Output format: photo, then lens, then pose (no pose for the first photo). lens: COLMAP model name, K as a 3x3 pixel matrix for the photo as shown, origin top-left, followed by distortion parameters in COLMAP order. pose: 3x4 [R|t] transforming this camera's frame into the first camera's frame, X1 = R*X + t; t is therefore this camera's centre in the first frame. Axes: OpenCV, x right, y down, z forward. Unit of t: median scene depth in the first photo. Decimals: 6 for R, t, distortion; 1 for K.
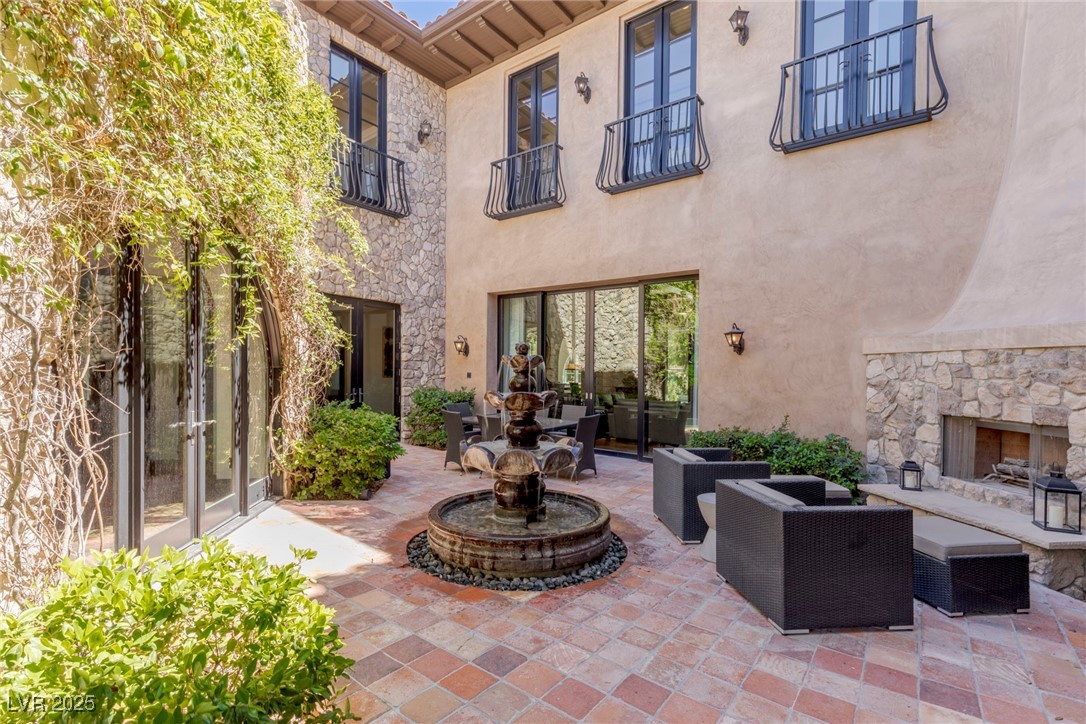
lens RADIAL K [[491.9, 0, 539.2], [0, 491.9, 358.5], [0, 0, 1]] dist [-0.001481, -0.000044]
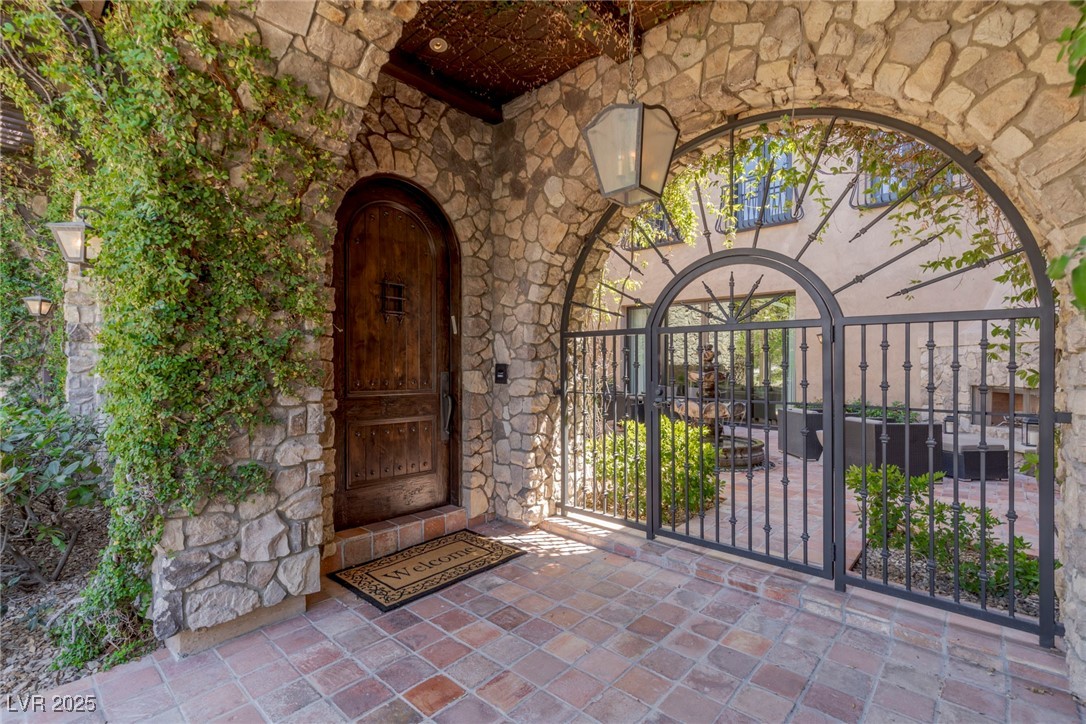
lens RADIAL K [[491.9, 0, 544.6], [0, 491.9, 361.5], [0, 0, 1]] dist [-0.001481, -0.000044]
pose [[0.996181, -0.015724, -0.085889, -0.402271], [0.015899, 0.999873, 0.001359, 0.013696], [0.085856, -0.002719, 0.996304, -0.682389]]
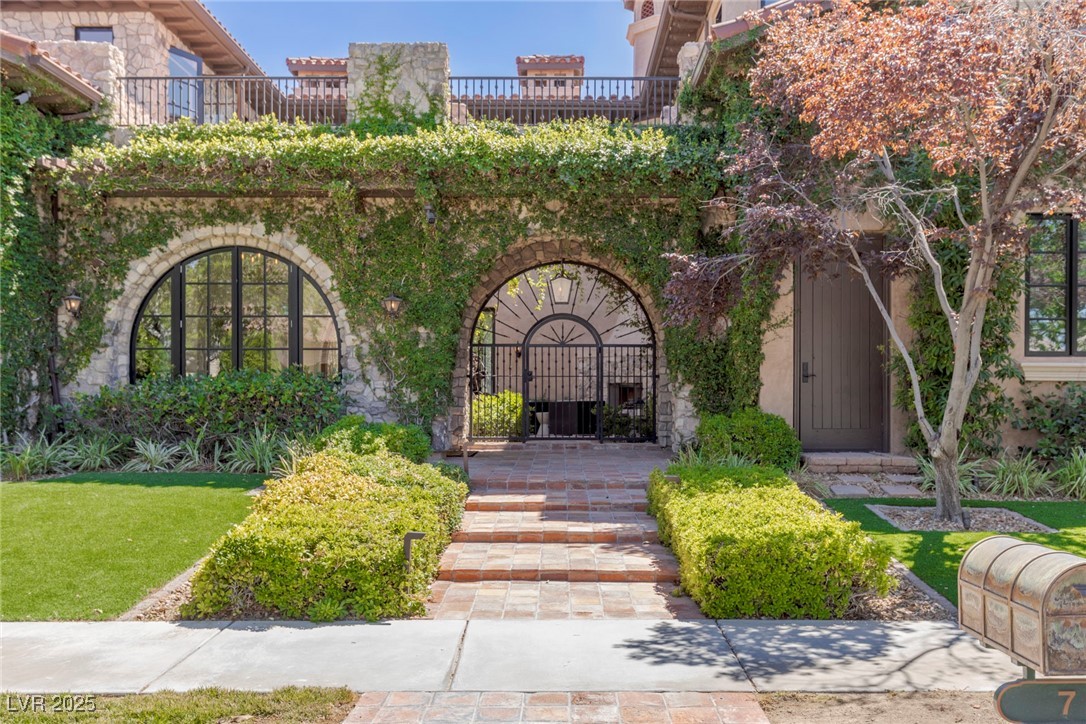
lens RADIAL K [[1031.5, 0, 542.9], [0, 1031.5, 363.8], [0, 0, 1]] dist [0.001048, 0.000000]
pose [[0.789700, -0.007963, 0.613441, -6.734200], [0.011960, 0.999926, -0.002417, 0.095552], [-0.613376, 0.009246, 0.789737, -7.050189]]
